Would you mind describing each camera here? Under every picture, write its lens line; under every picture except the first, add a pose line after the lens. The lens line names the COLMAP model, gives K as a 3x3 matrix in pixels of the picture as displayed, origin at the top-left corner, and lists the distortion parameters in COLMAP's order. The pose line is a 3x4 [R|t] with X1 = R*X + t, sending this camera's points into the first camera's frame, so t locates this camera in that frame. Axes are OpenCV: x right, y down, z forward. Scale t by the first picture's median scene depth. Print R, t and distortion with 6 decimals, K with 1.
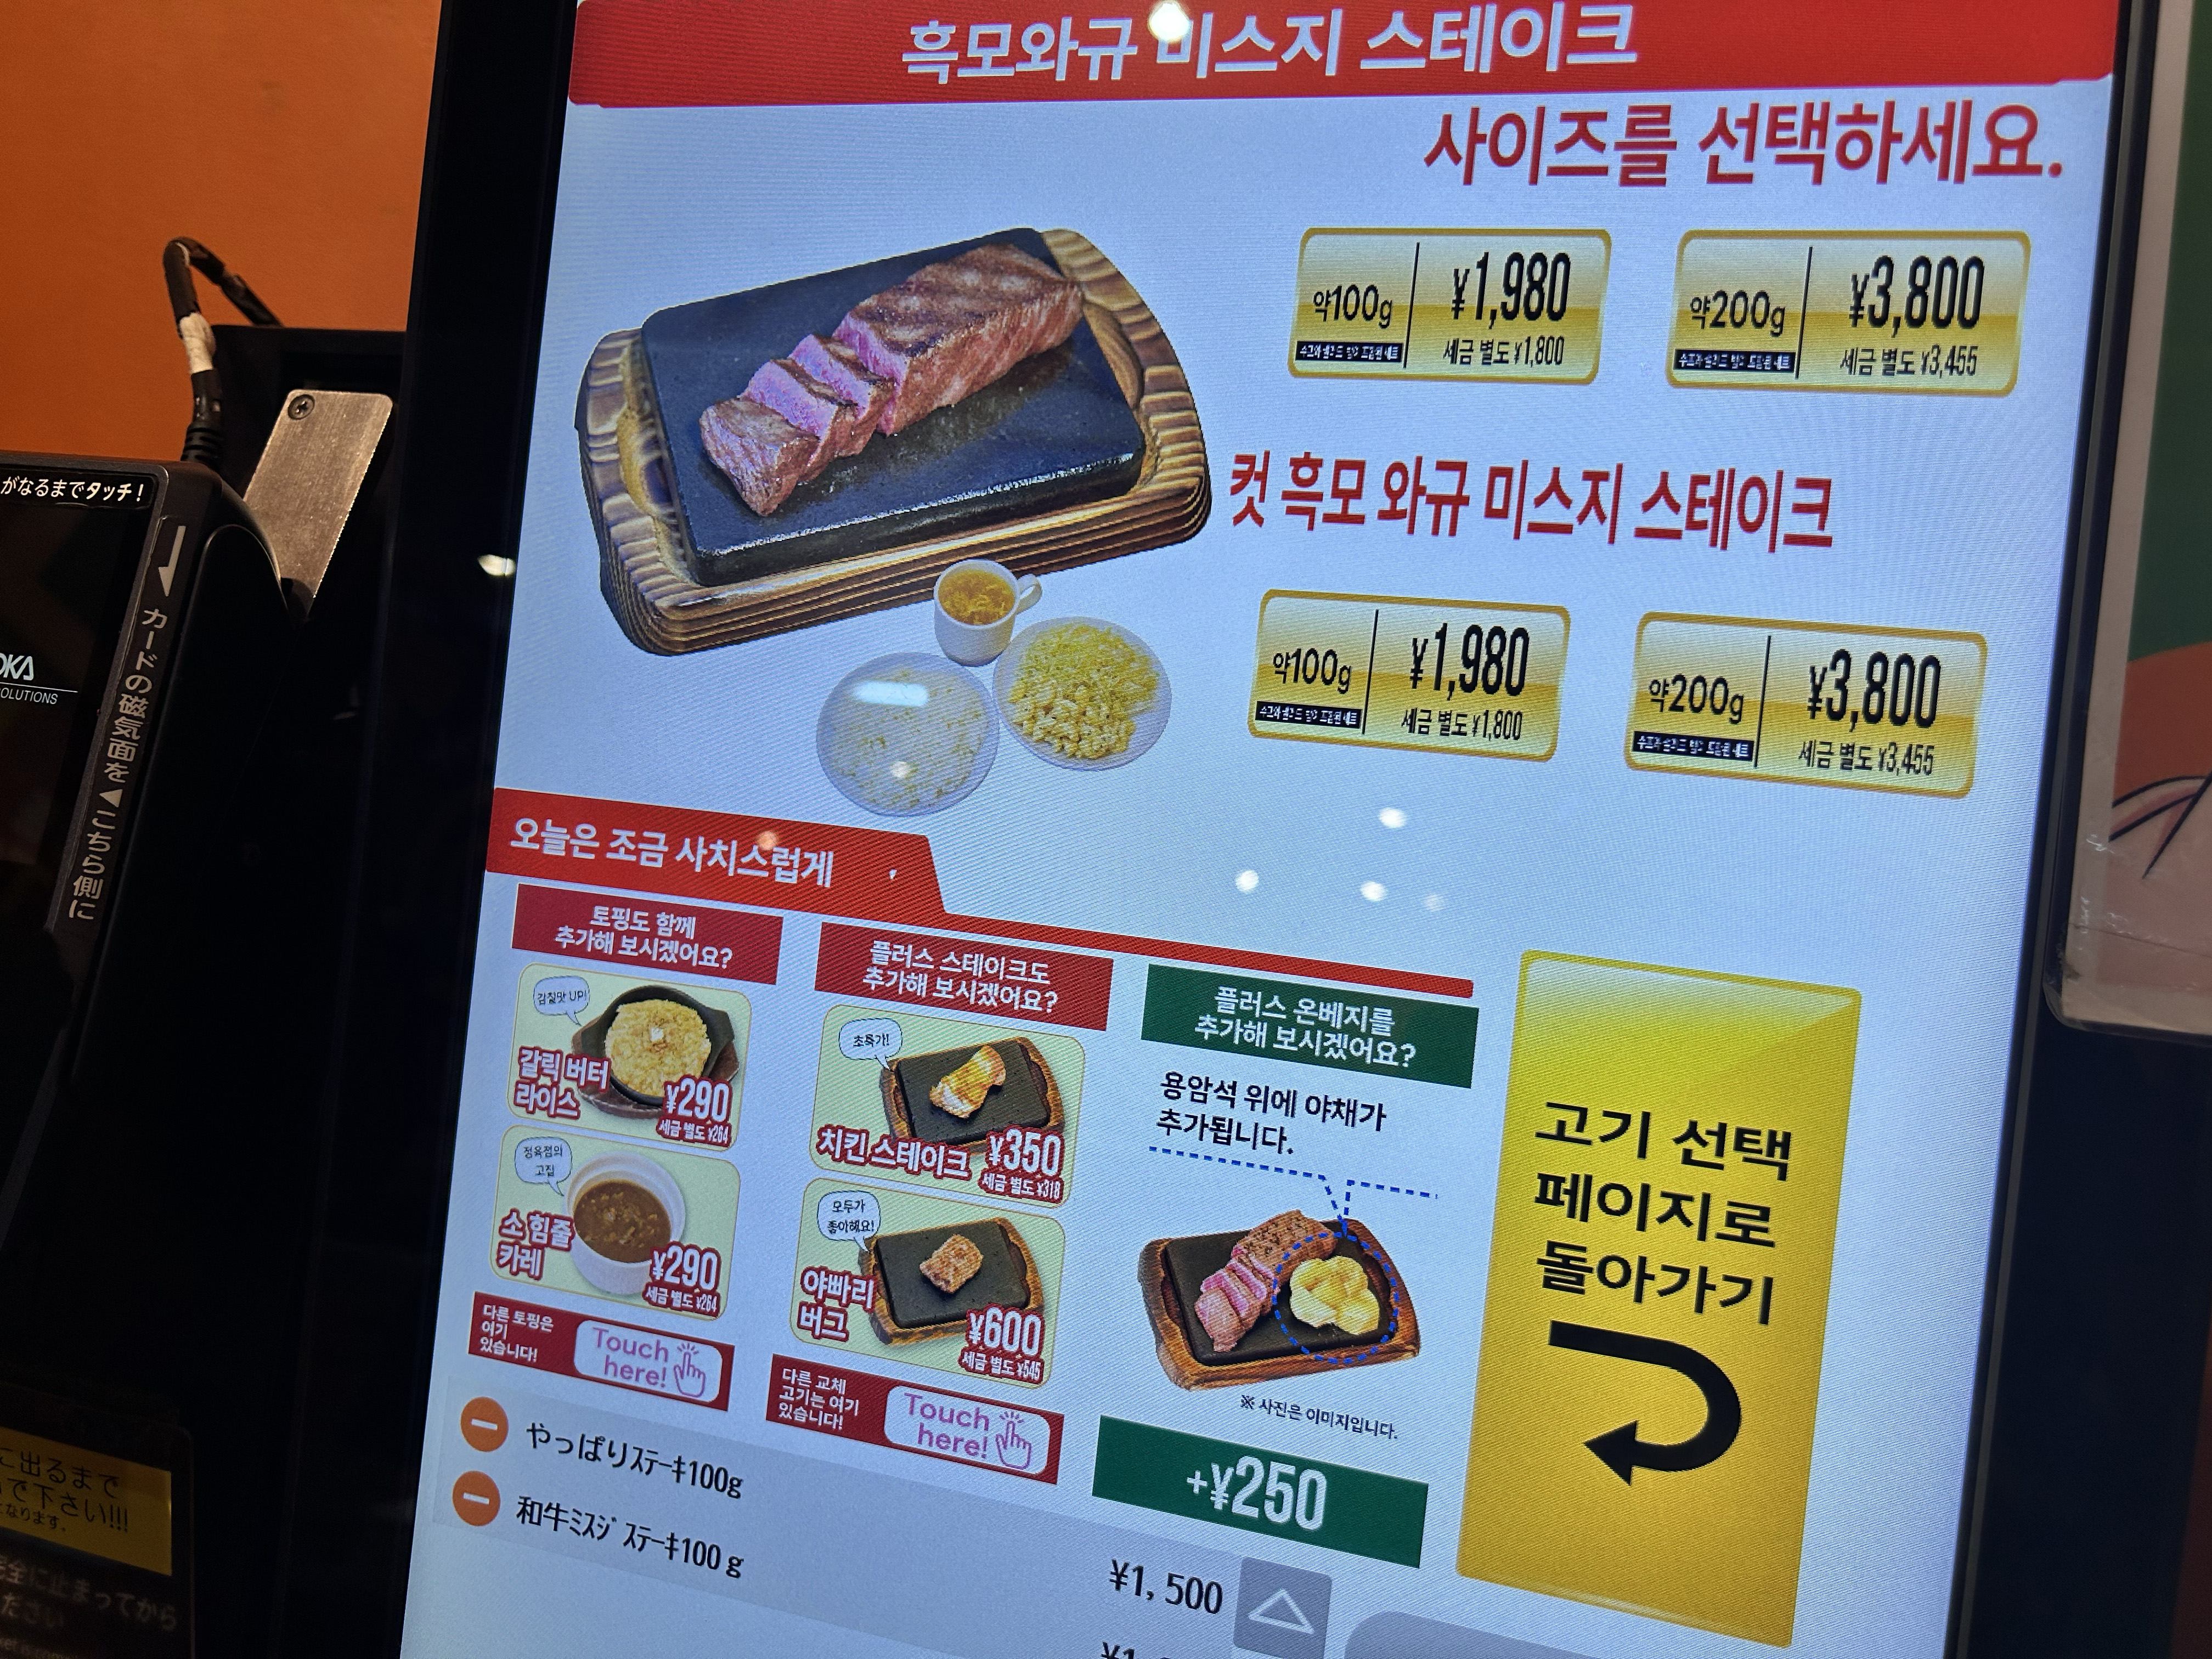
lens RADIAL K [[1640.8, 0, 1108.9], [0, 1640.8, 837.9], [0, 0, 1]] dist [0.041194, -0.055214]
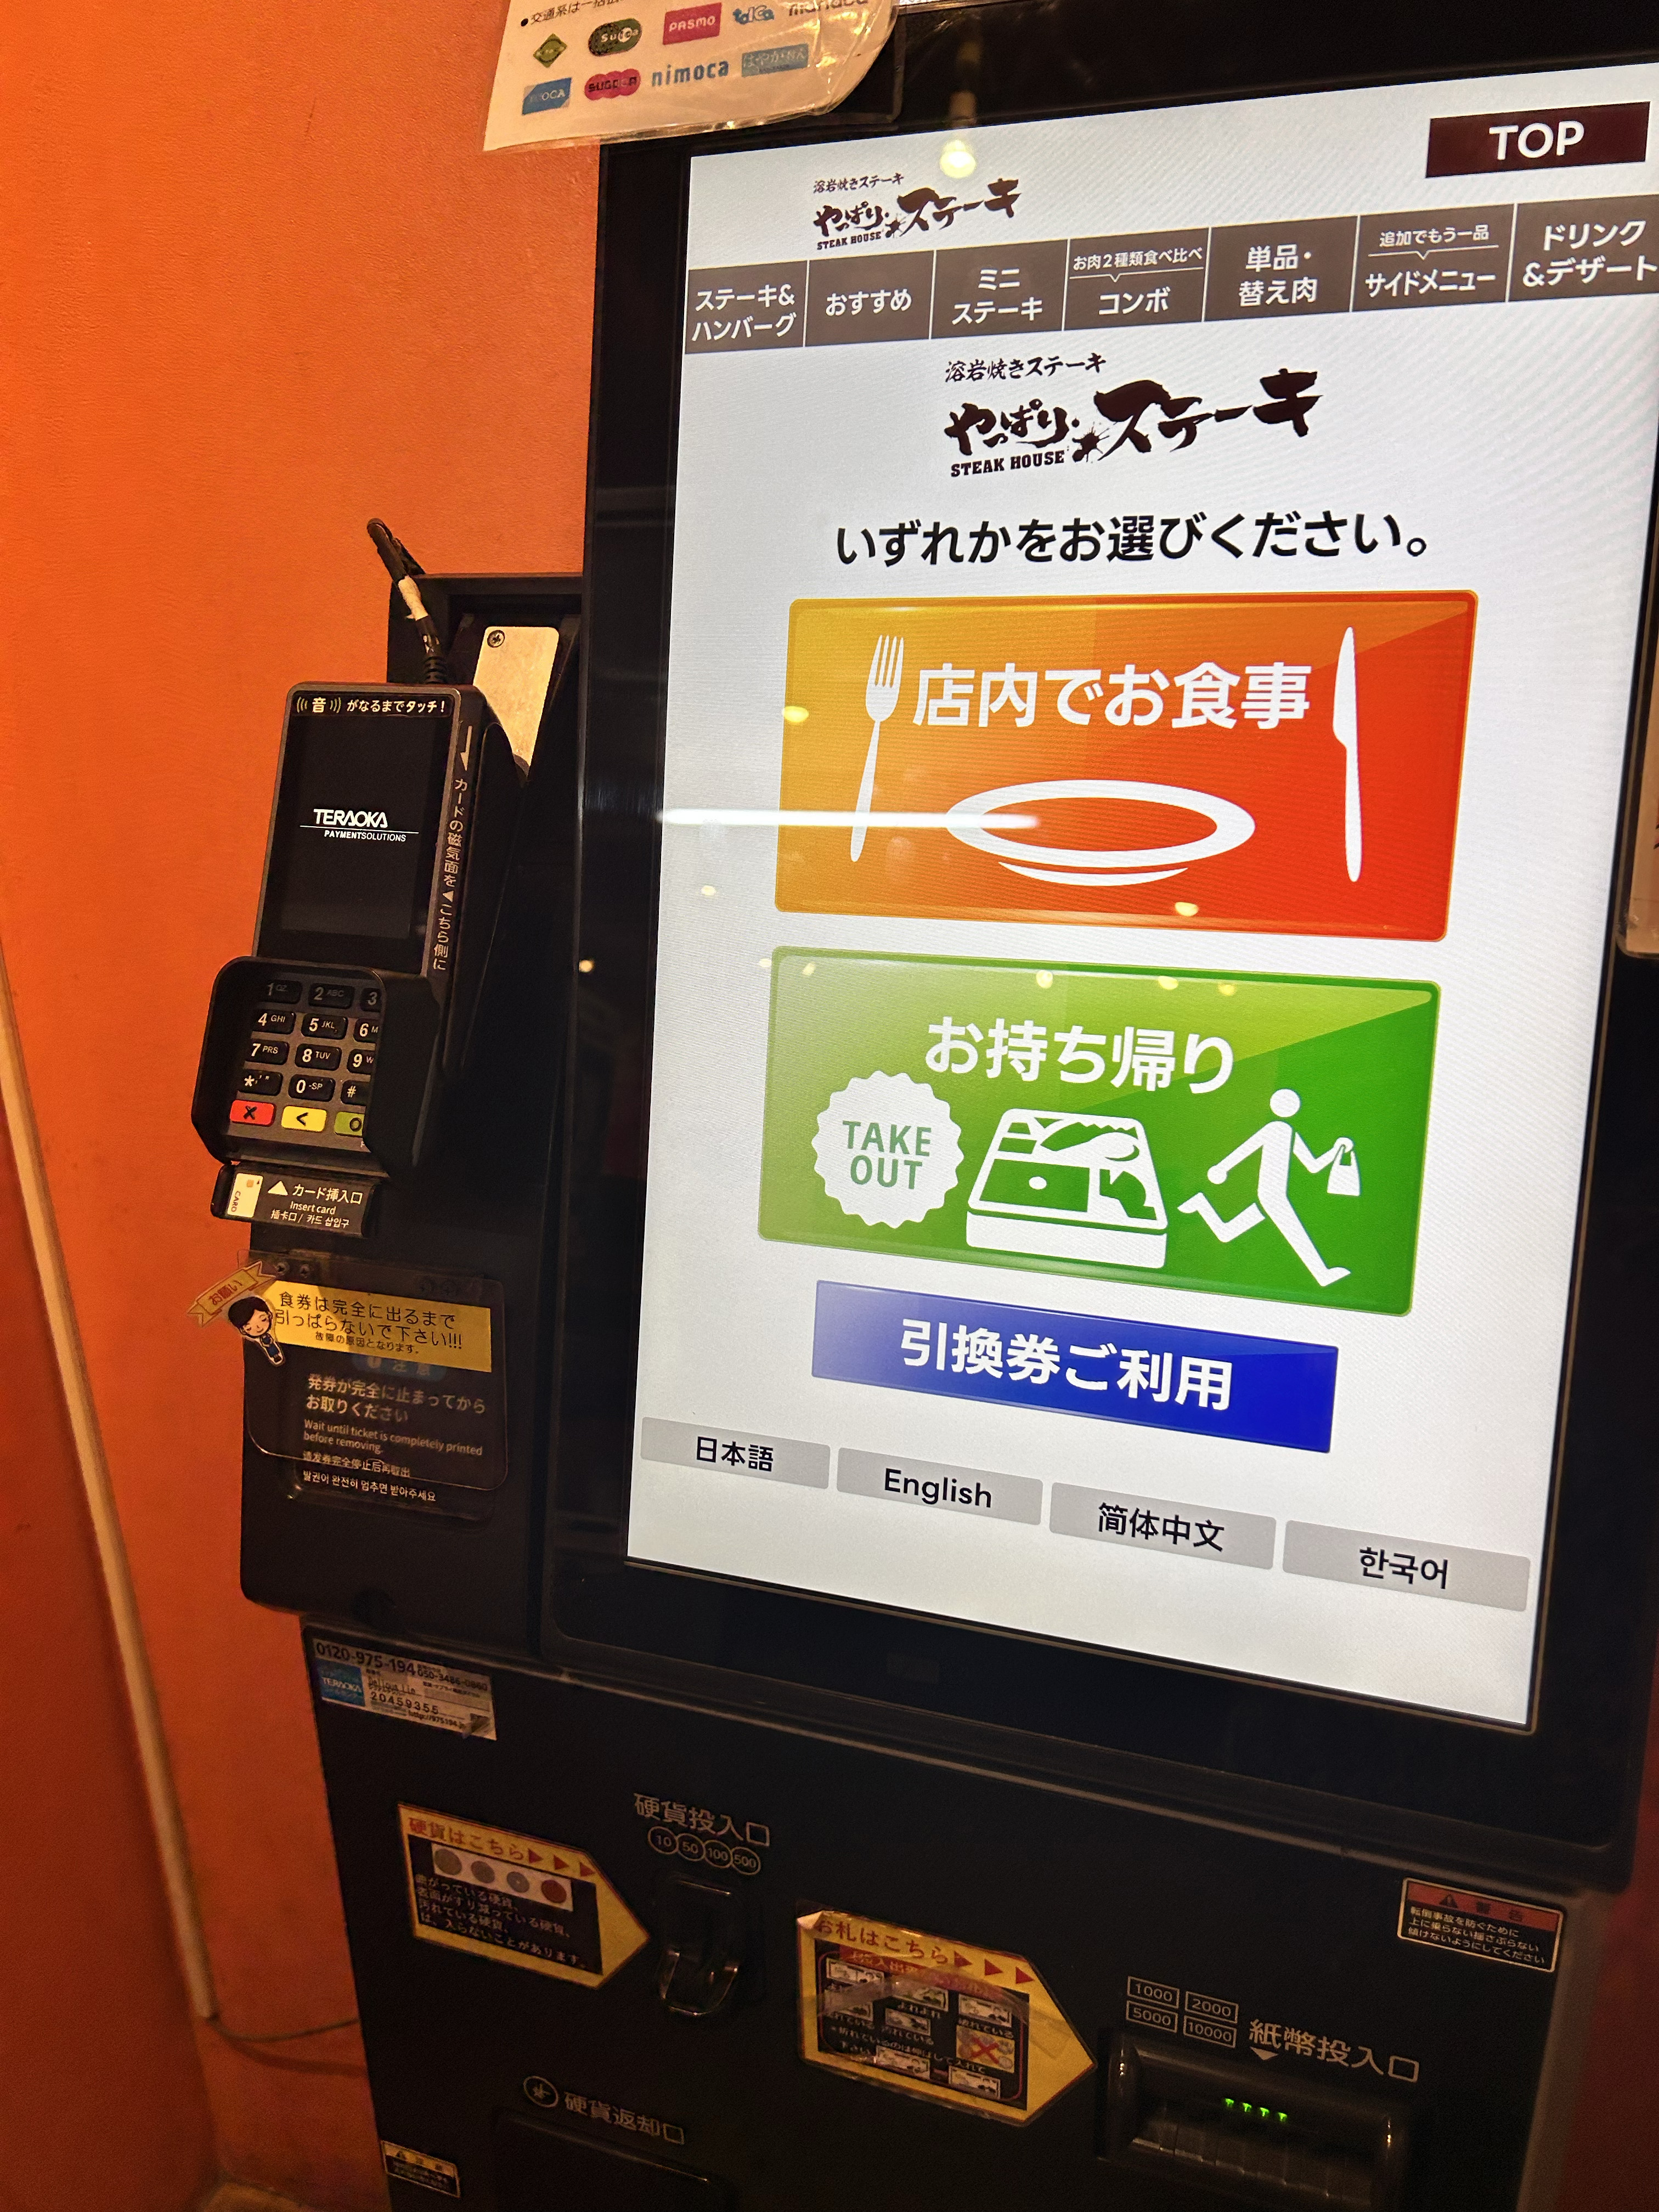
lens RADIAL K [[1640.8, 0, 810.6], [0, 1640.8, 1105.3], [0, 0, 1]] dist [0.041194, -0.055214]
pose [[0.997930, -0.049610, -0.040929, -0.177162], [0.053240, 0.994244, 0.092976, 0.048317], [0.036081, -0.094963, 0.994827, -0.624378]]
